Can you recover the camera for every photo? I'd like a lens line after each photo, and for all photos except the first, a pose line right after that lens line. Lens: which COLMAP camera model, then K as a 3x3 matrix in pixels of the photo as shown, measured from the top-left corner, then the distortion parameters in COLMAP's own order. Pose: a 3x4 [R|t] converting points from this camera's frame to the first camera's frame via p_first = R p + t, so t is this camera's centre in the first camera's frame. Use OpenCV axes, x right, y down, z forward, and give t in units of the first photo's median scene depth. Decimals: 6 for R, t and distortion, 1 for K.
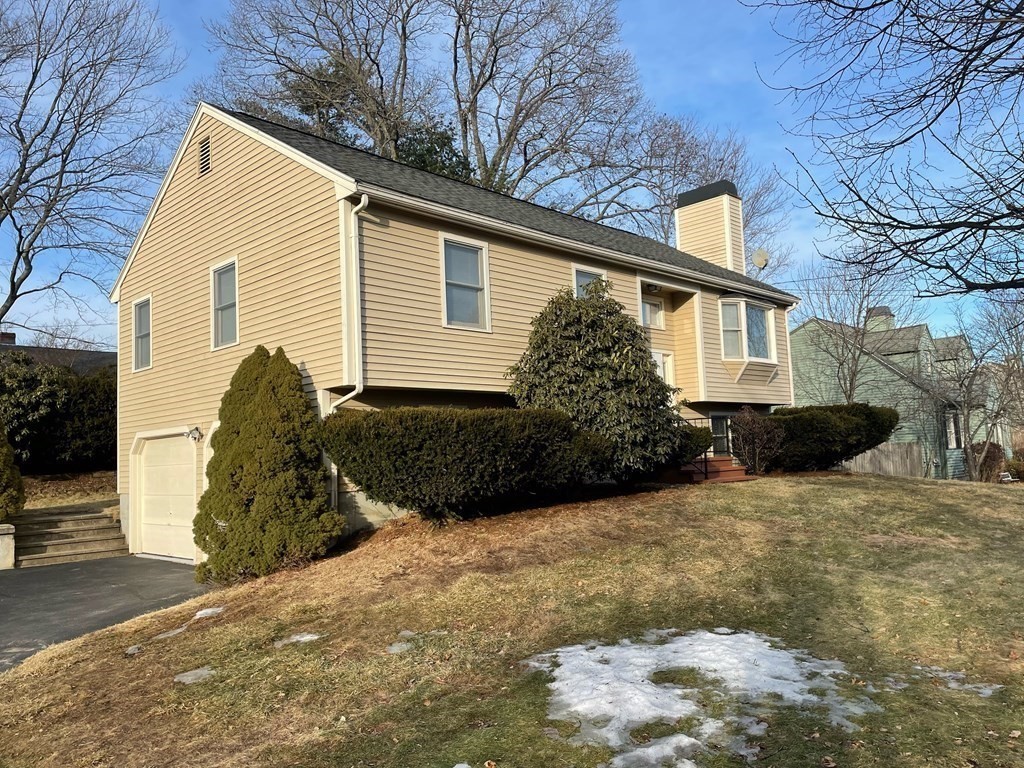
lens RADIAL K [[797.4, 0, 521.8], [0, 797.4, 384.6], [0, 0, 1]] dist [0.000811, -0.007527]
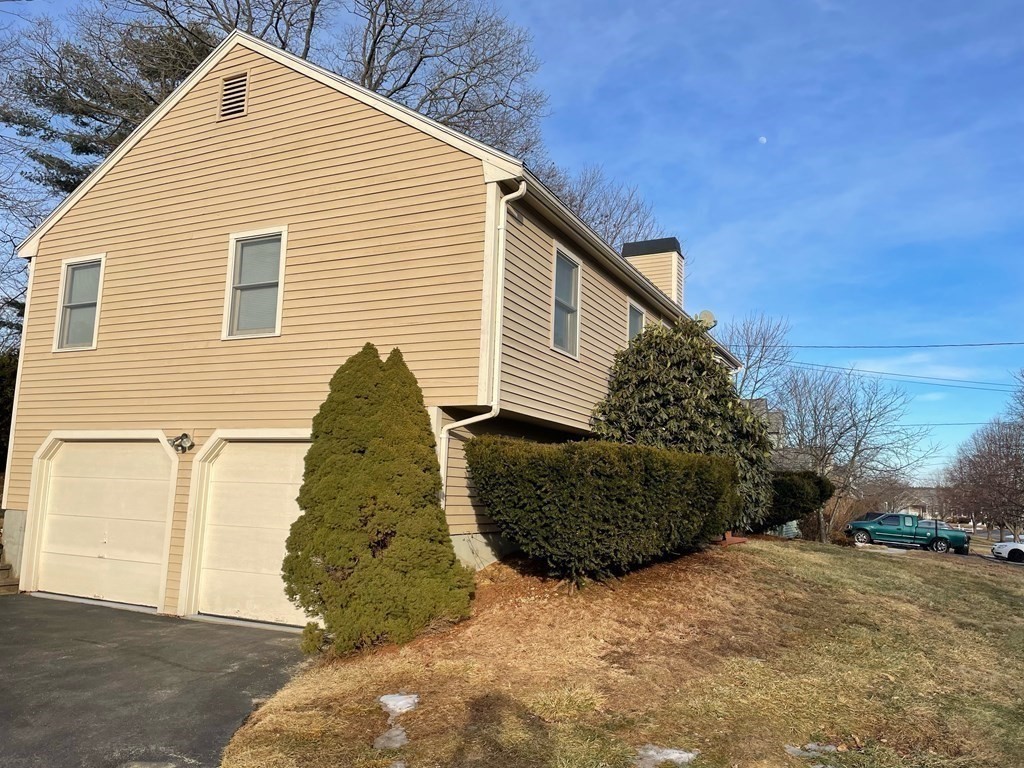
lens RADIAL K [[797.4, 0, 508.3], [0, 797.4, 382.7], [0, 0, 1]] dist [0.000811, -0.007527]
pose [[0.947040, 0.118080, 0.298618, -0.392017], [-0.103517, 0.992555, -0.064182, 0.024103], [-0.303973, 0.029871, 0.952212, 0.188630]]
